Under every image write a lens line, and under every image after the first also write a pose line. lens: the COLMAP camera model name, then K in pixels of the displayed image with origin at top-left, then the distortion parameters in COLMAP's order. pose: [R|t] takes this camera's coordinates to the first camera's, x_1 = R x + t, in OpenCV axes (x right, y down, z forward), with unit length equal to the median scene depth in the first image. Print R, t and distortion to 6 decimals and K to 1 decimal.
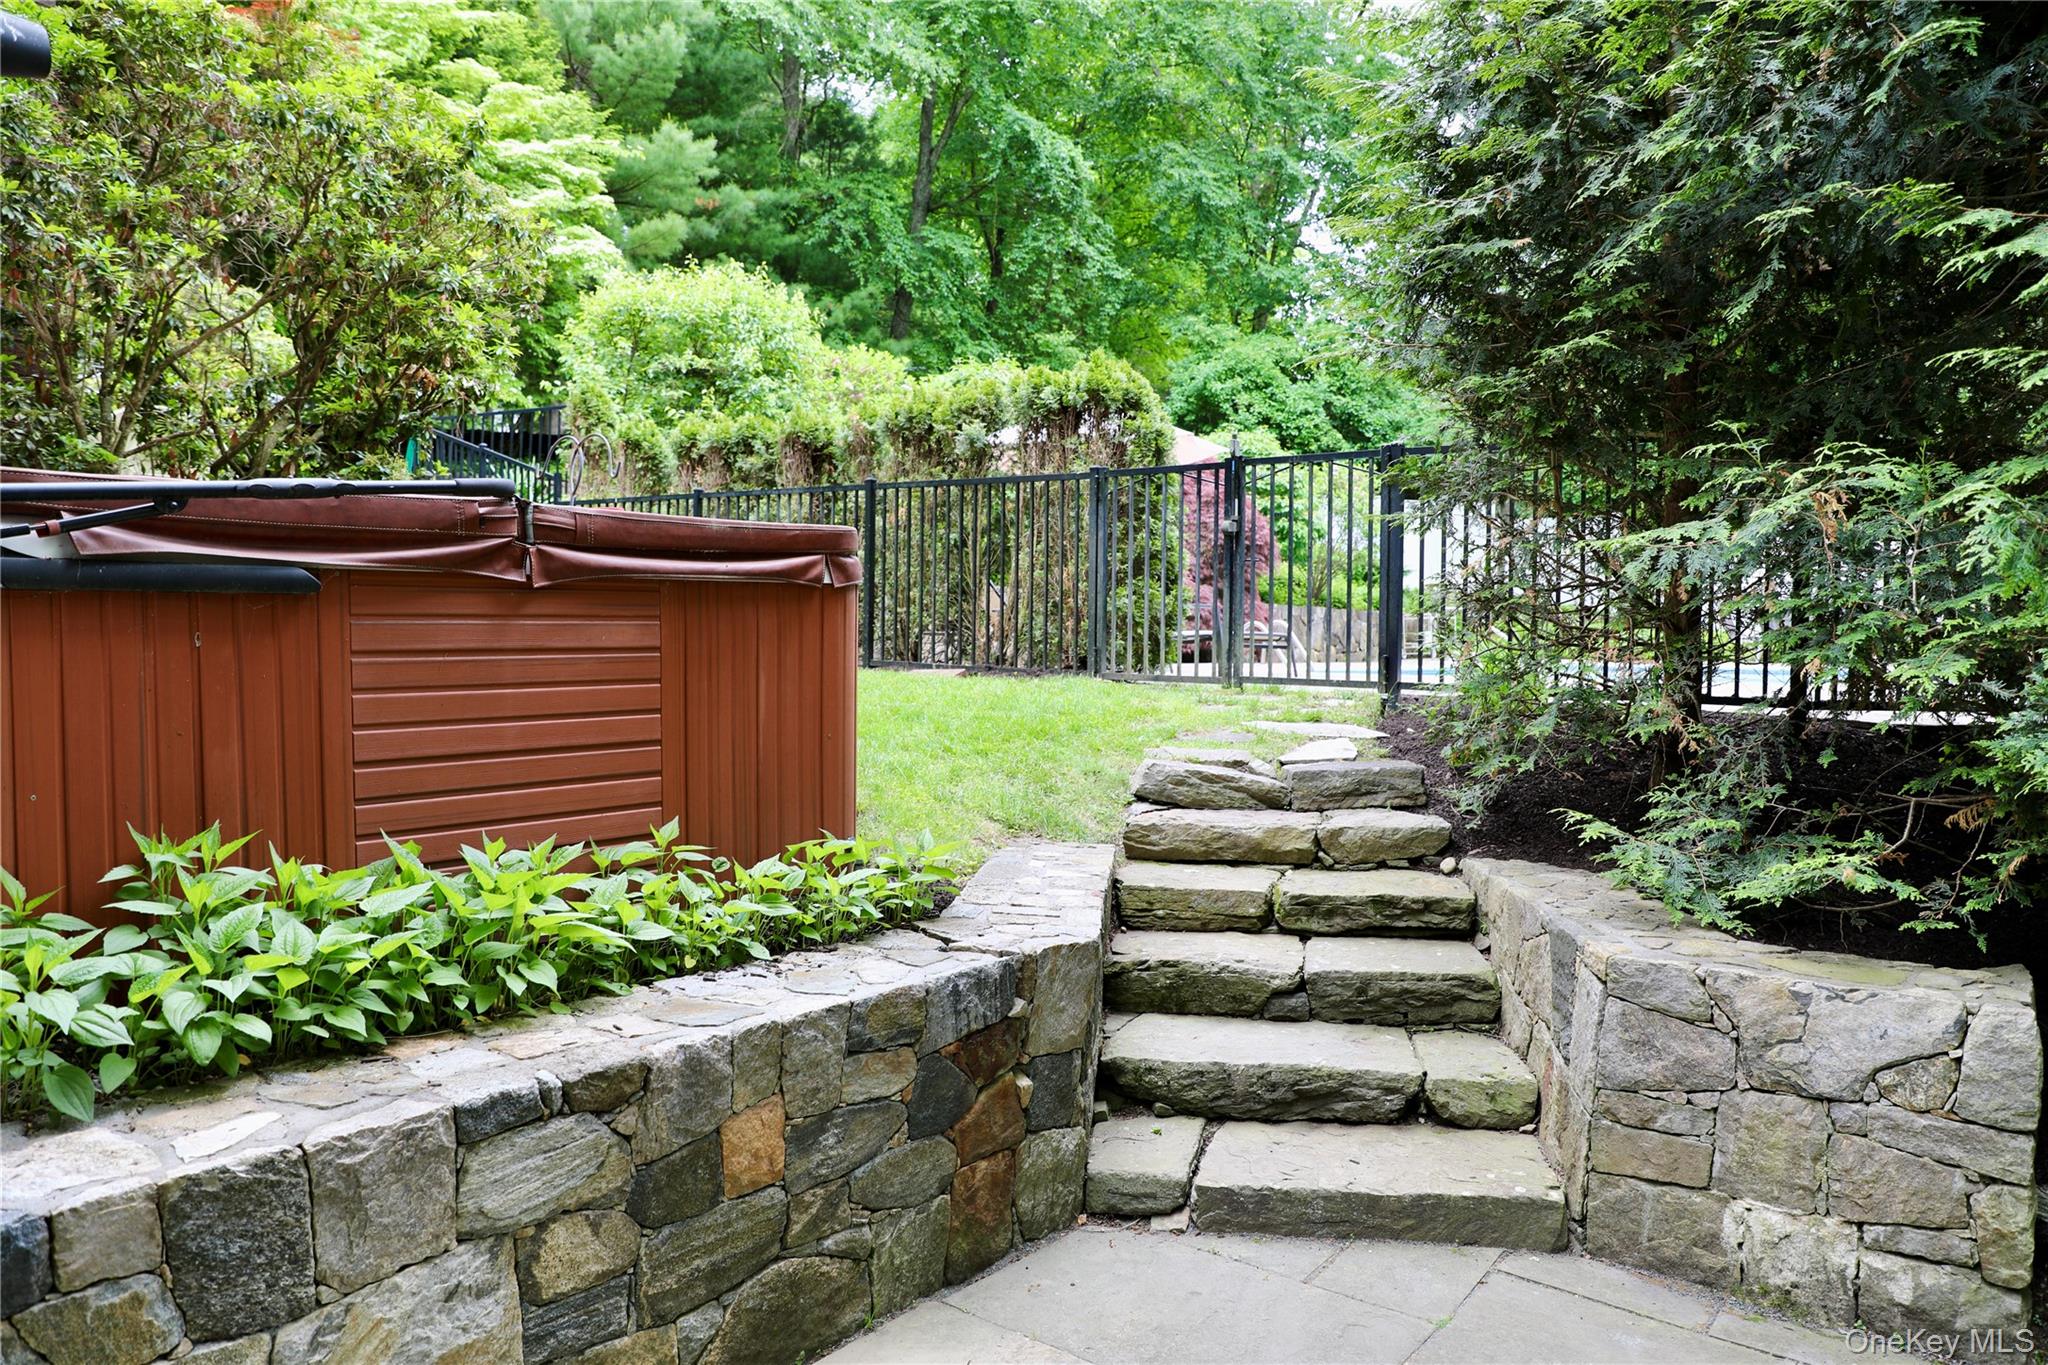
lens RADIAL K [[1372.9, 0, 1018.1], [0, 1372.9, 682.6], [0, 0, 1]] dist [-0.070649, 0.017731]
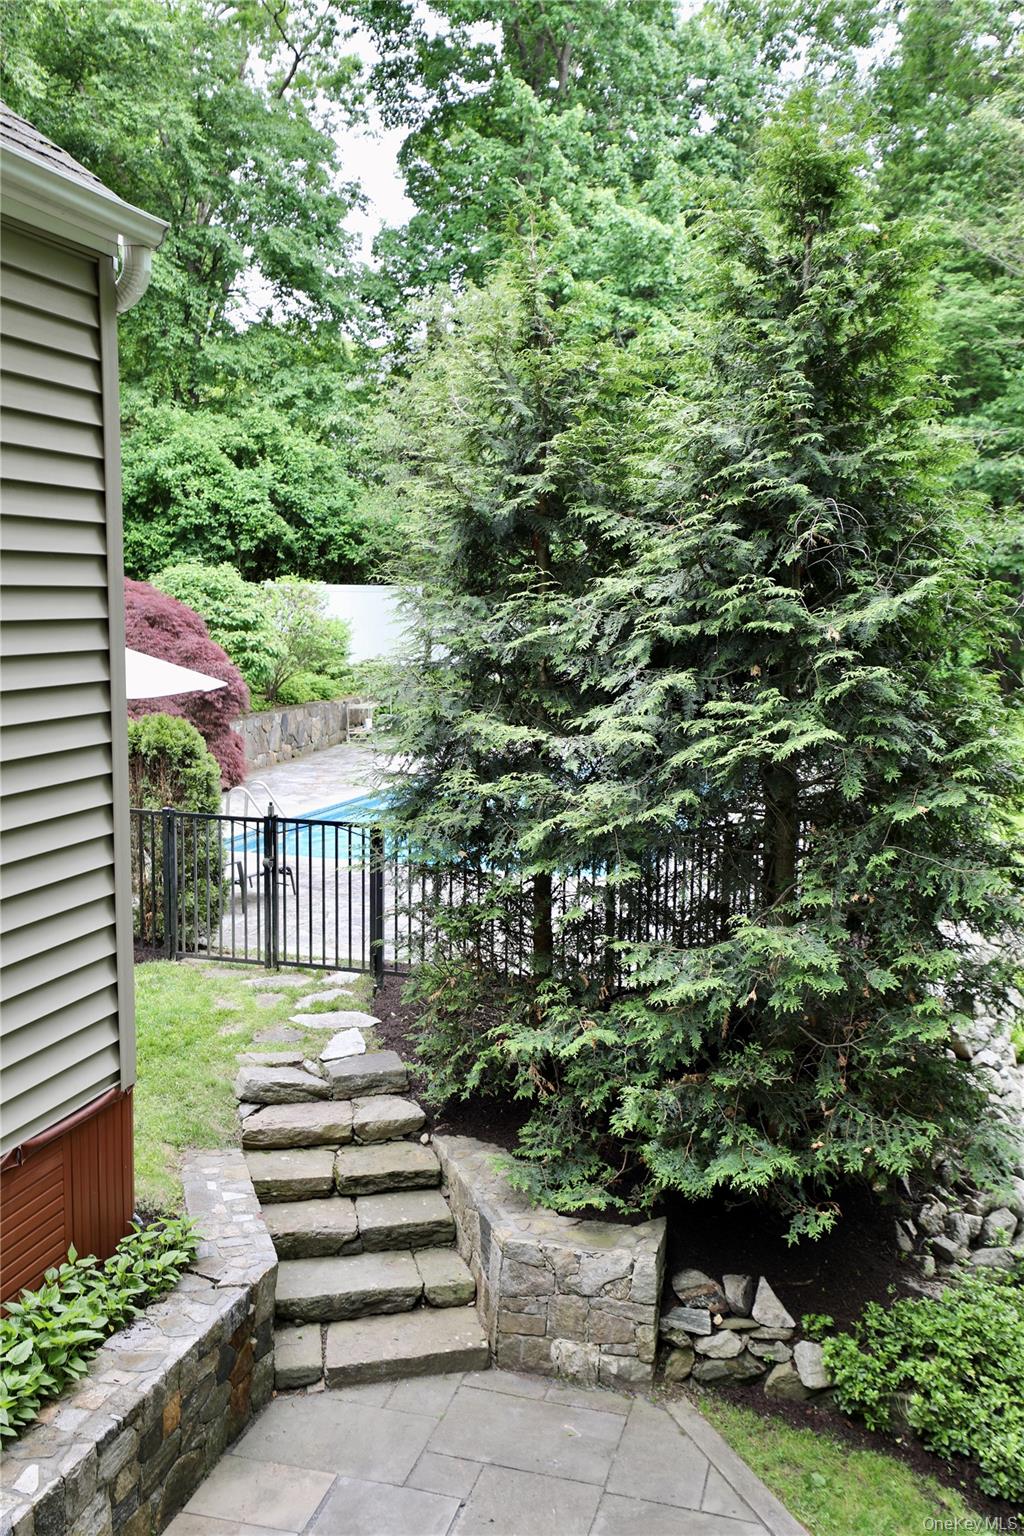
lens RADIAL K [[1436.4, 0, 511.9], [0, 1436.4, 756.5], [0, 0, 1]] dist [0.020266, 0.000000]
pose [[0.918974, -0.044253, 0.391828, -0.372346], [0.009287, 0.995836, 0.090688, -0.656222], [-0.394210, -0.079701, 0.915558, -0.928941]]
